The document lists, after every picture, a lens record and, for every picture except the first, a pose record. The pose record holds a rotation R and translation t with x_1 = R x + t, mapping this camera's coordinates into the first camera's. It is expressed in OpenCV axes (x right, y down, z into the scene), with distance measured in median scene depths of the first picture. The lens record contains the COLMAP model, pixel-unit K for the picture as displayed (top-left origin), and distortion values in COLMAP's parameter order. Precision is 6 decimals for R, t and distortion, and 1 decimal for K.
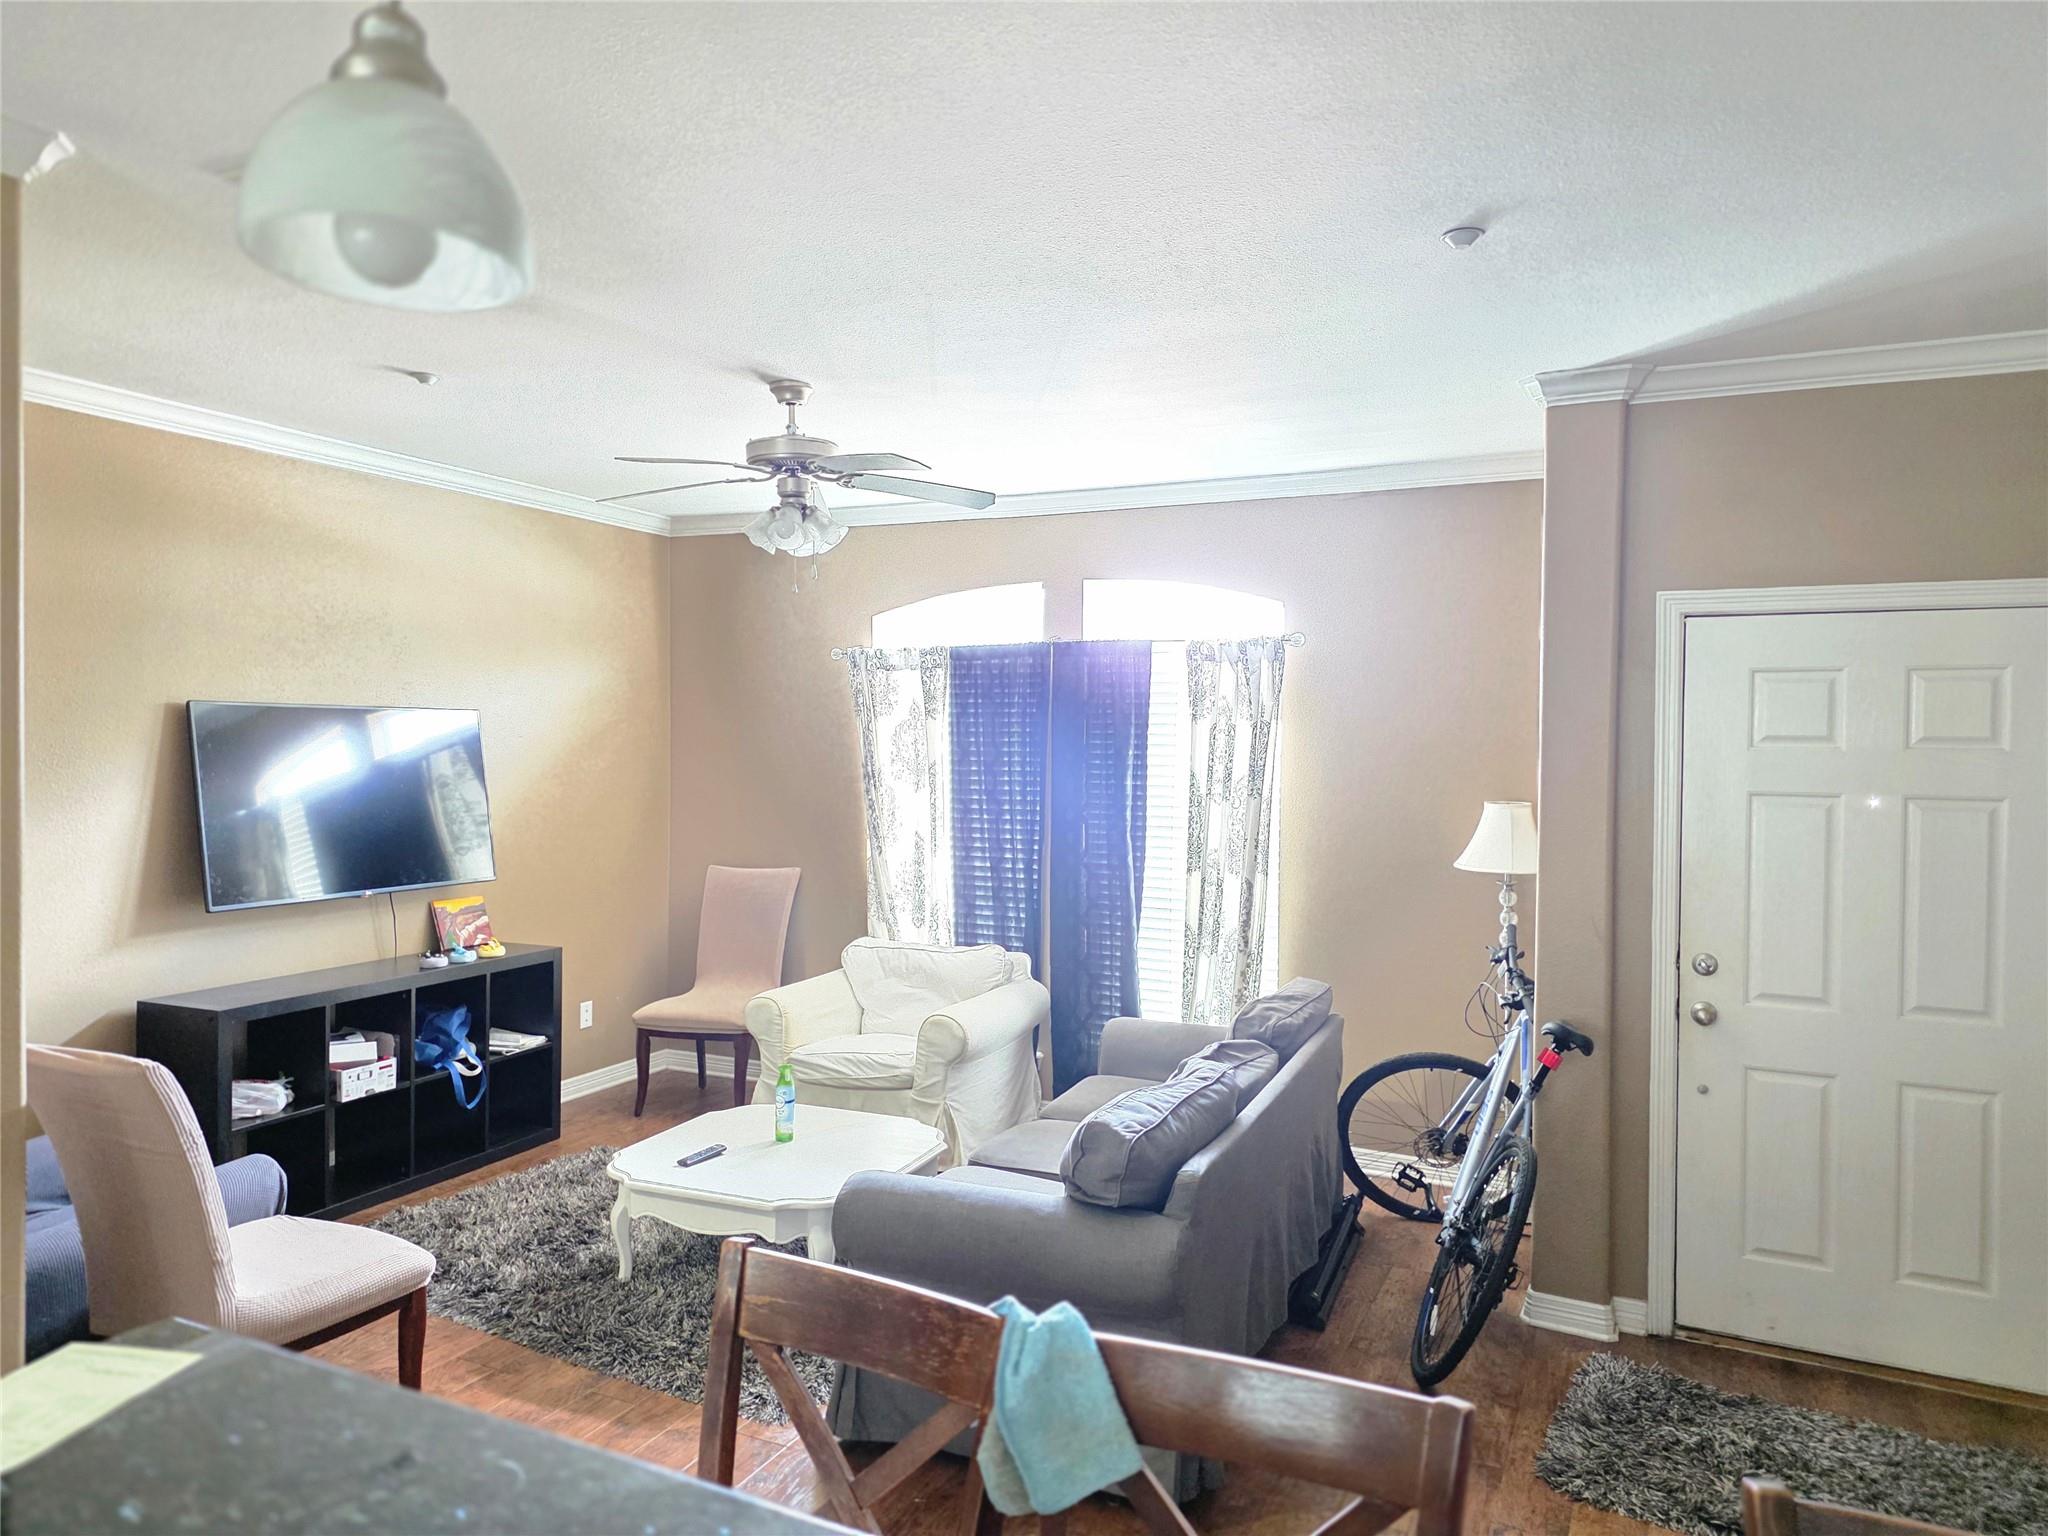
lens RADIAL K [[1355.2, 0, 1006.0], [0, 1355.2, 758.6], [0, 0, 1]] dist [0.060572, -0.047233]
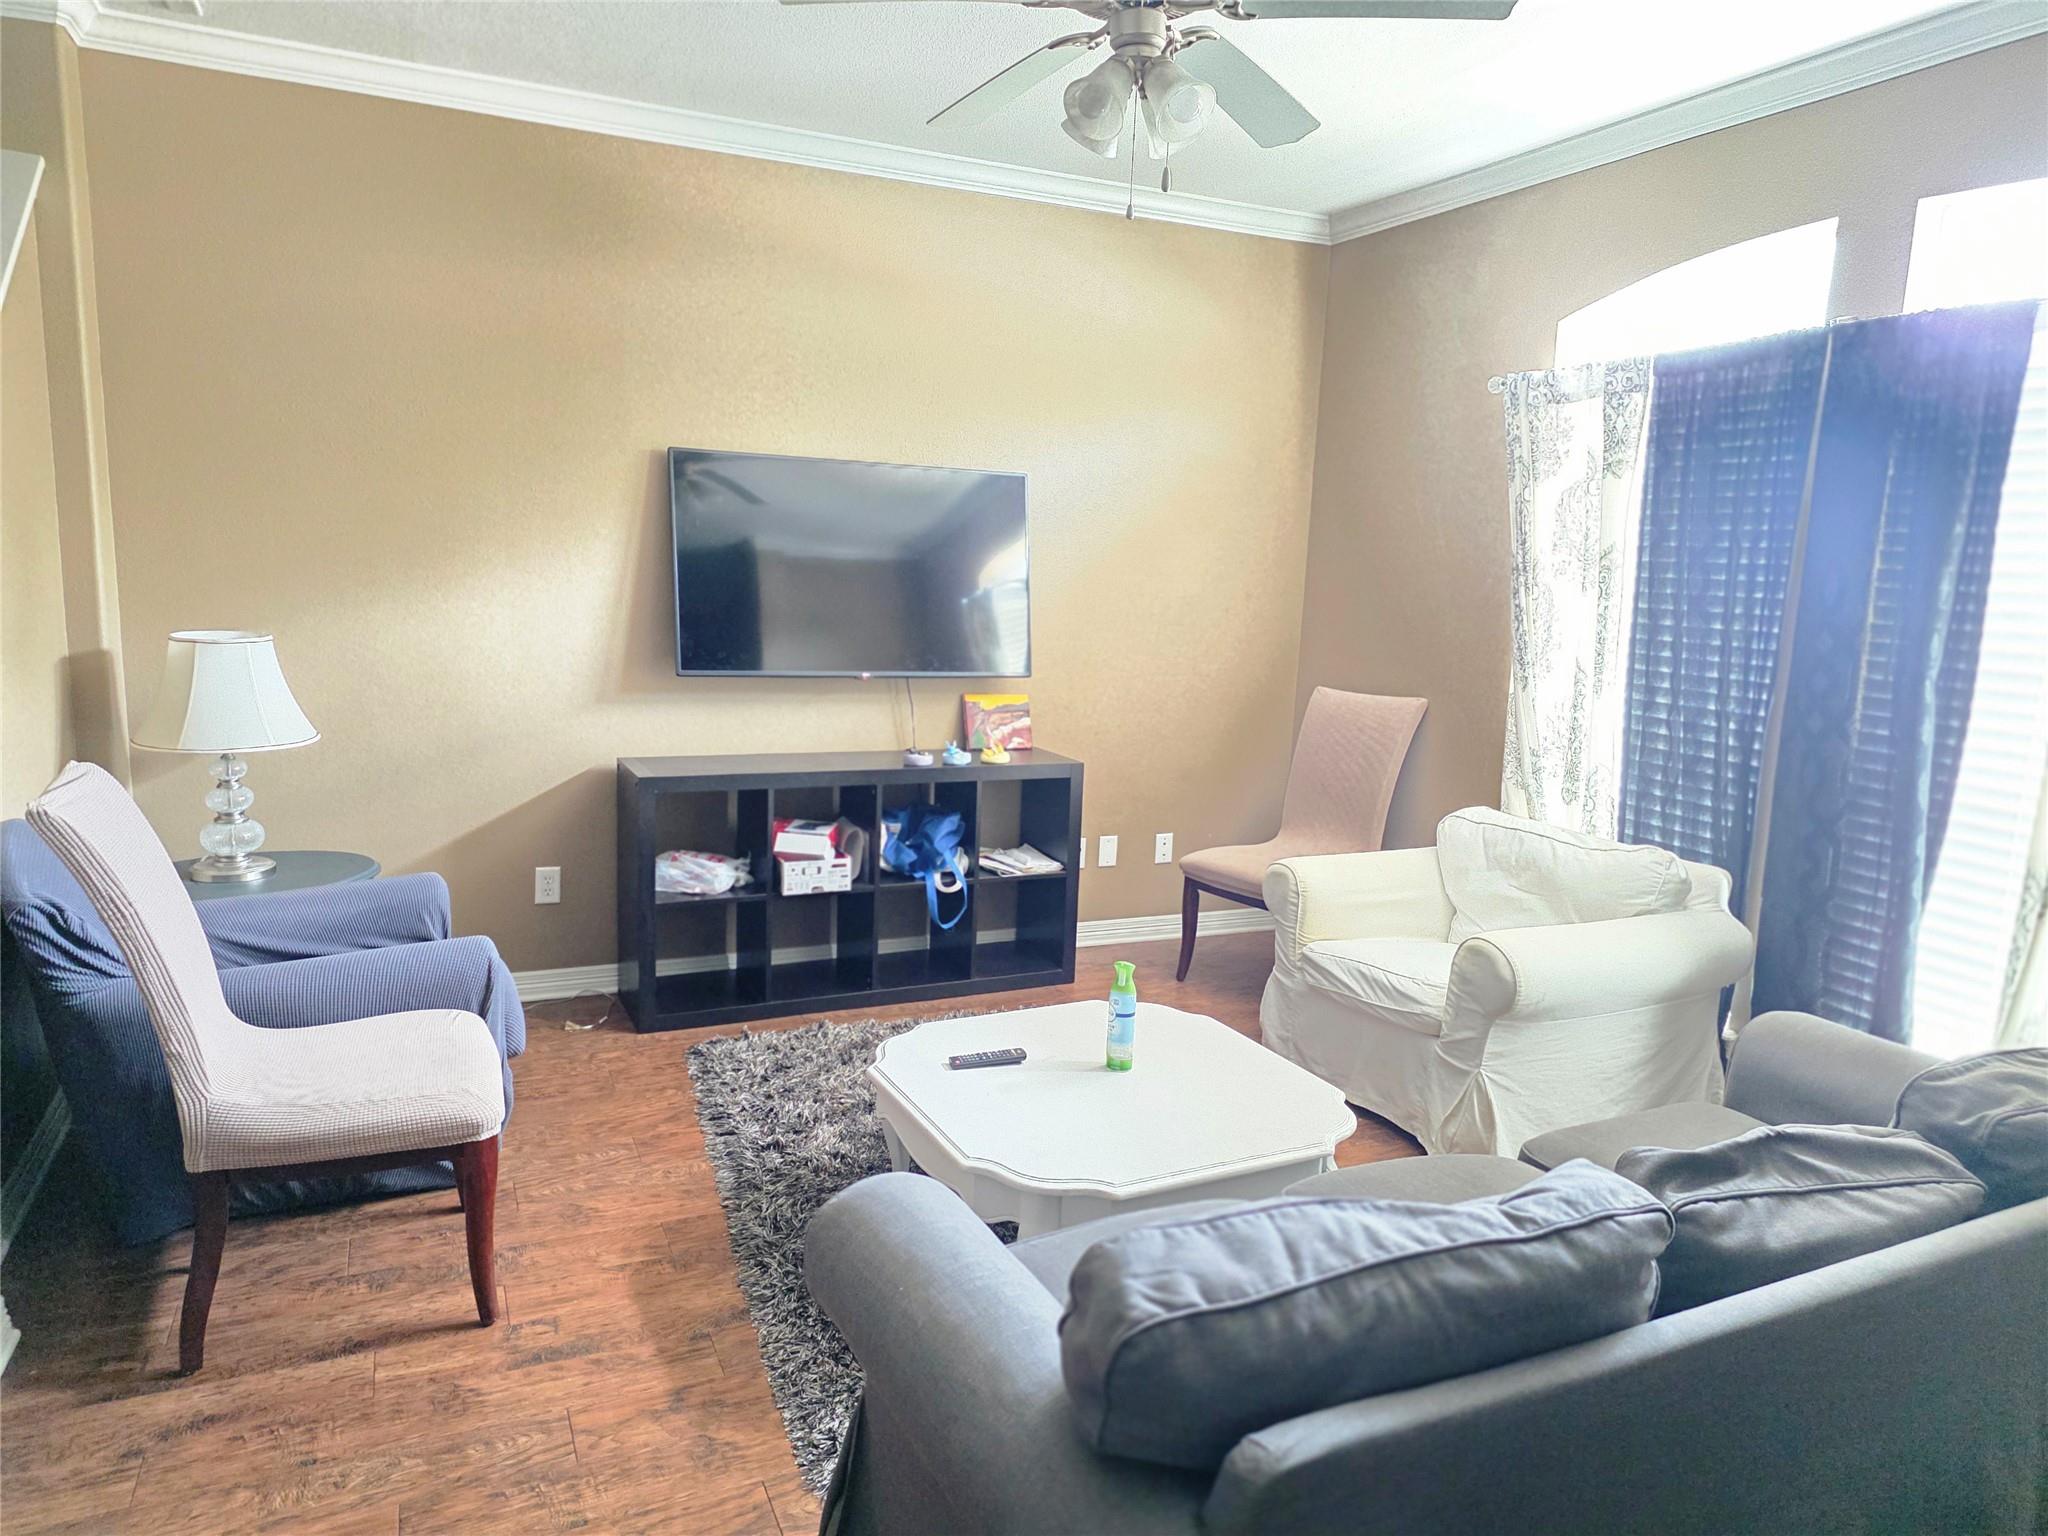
lens RADIAL K [[1355.2, 0, 1019.9], [0, 1355.2, 781.4], [0, 0, 1]] dist [0.060572, -0.047233]
pose [[0.768514, 0.129999, -0.626487, 0.158680], [-0.046427, 0.987891, 0.148039, 0.029926], [0.638146, -0.084684, 0.765244, 0.350951]]
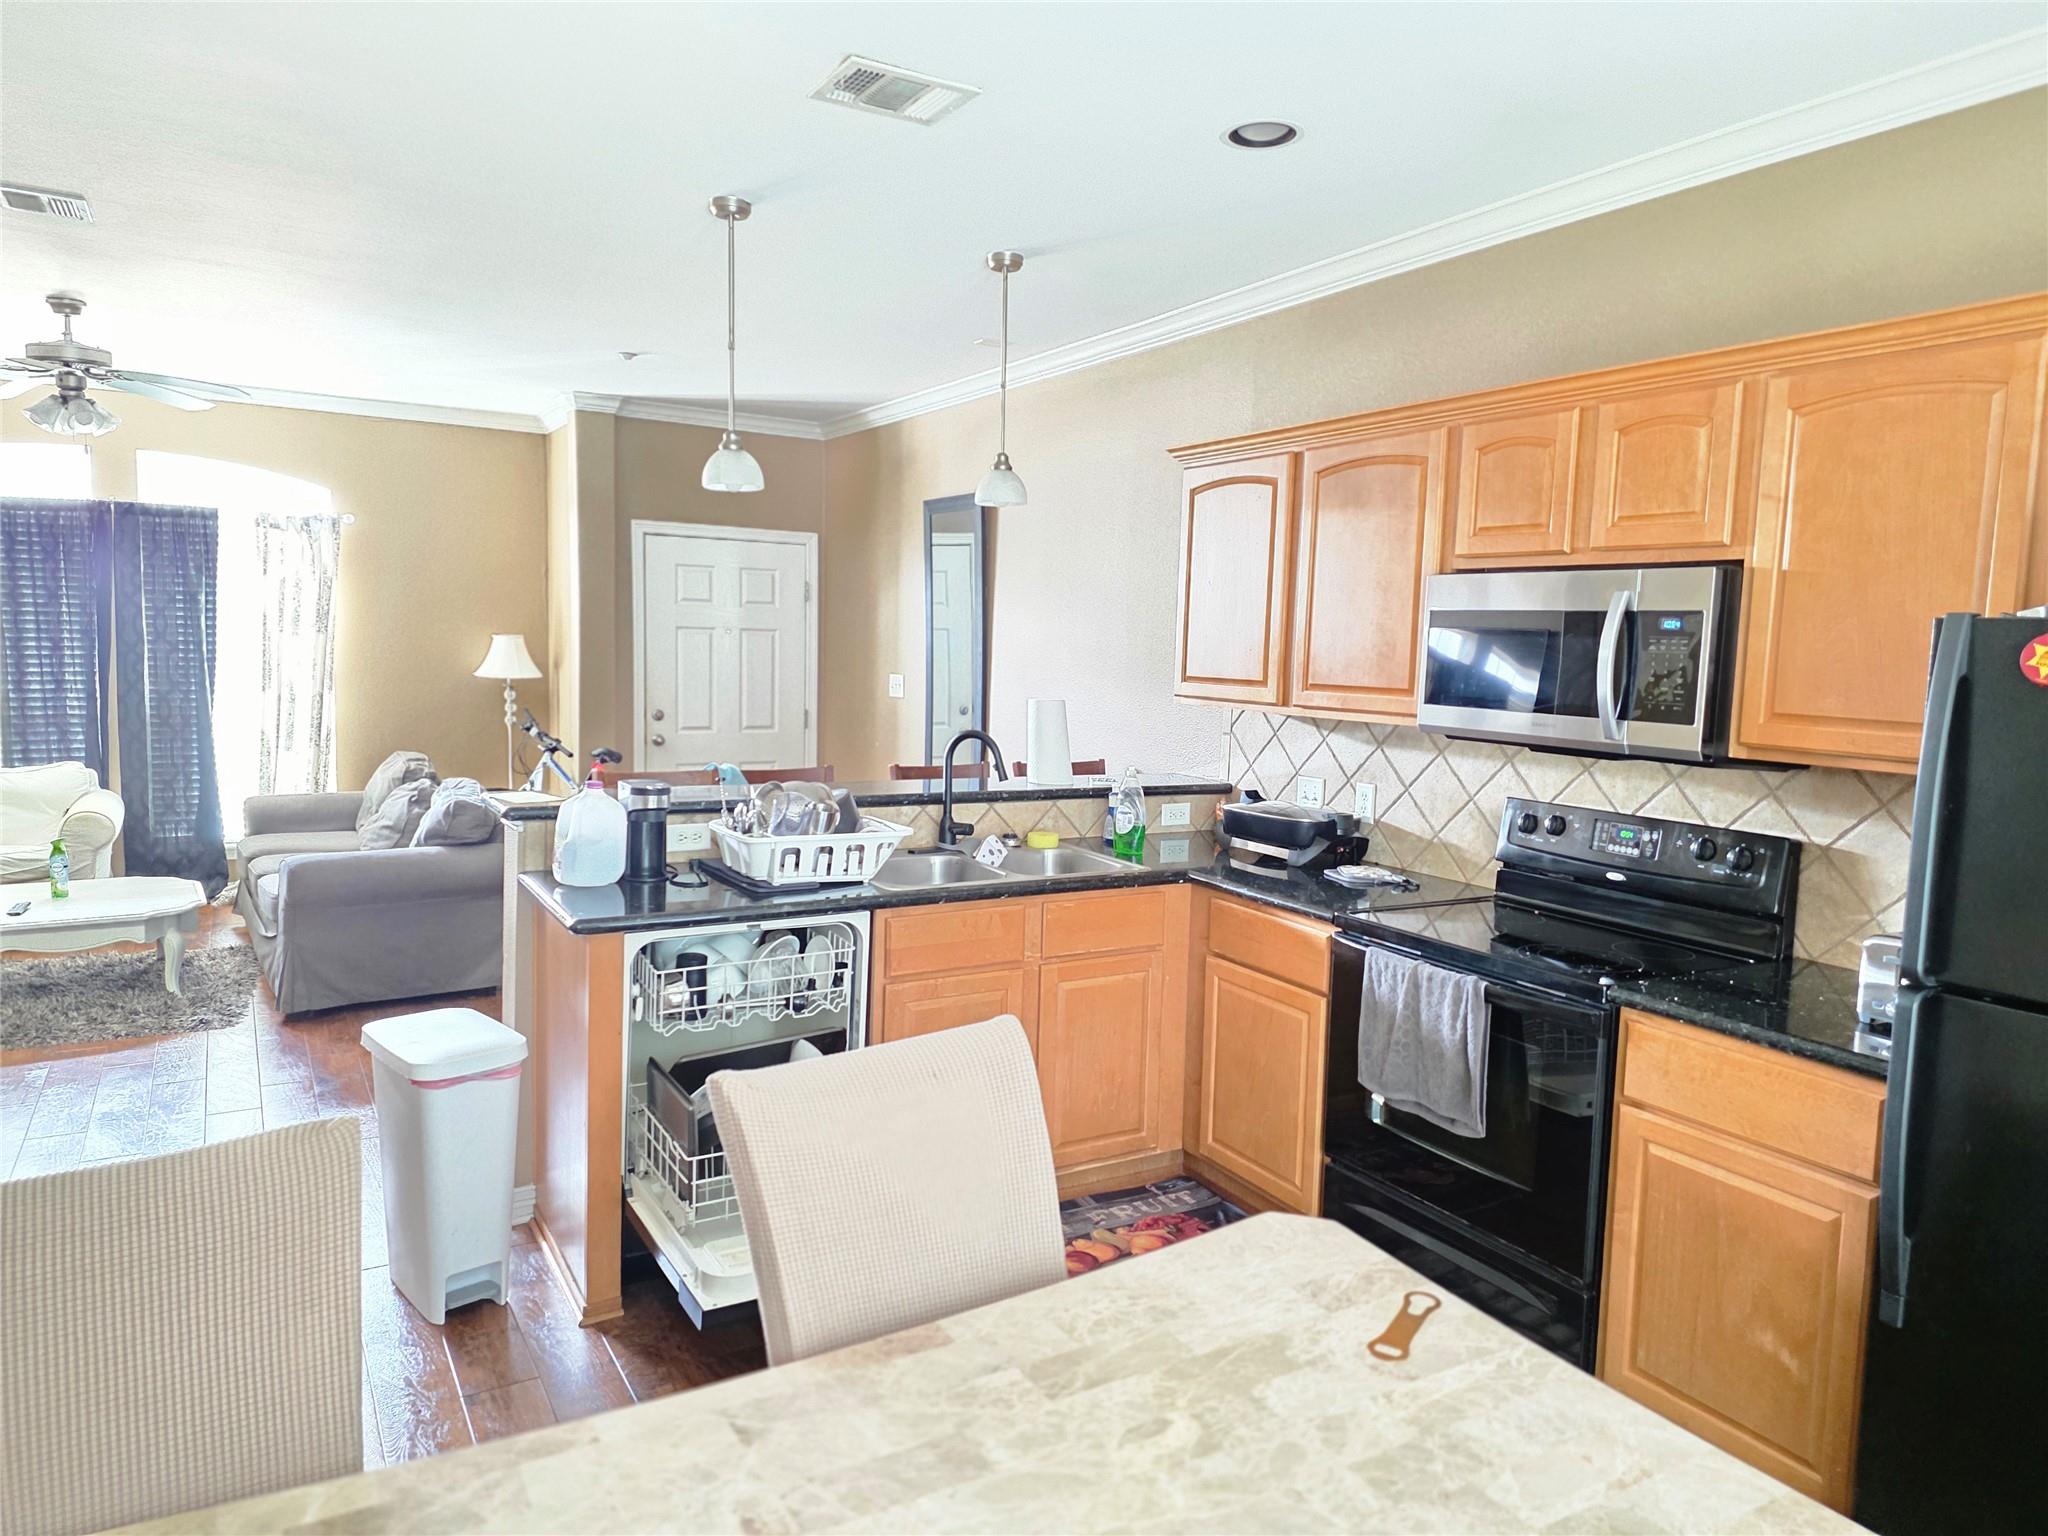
lens RADIAL K [[1355.2, 0, 1040.3], [0, 1355.2, 761.9], [0, 0, 1]] dist [0.060572, -0.047233]
pose [[0.554618, -0.076991, 0.828536, -0.542748], [-0.009847, 0.995033, 0.099055, 0.012802], [-0.832047, -0.063096, 0.551105, -0.358875]]
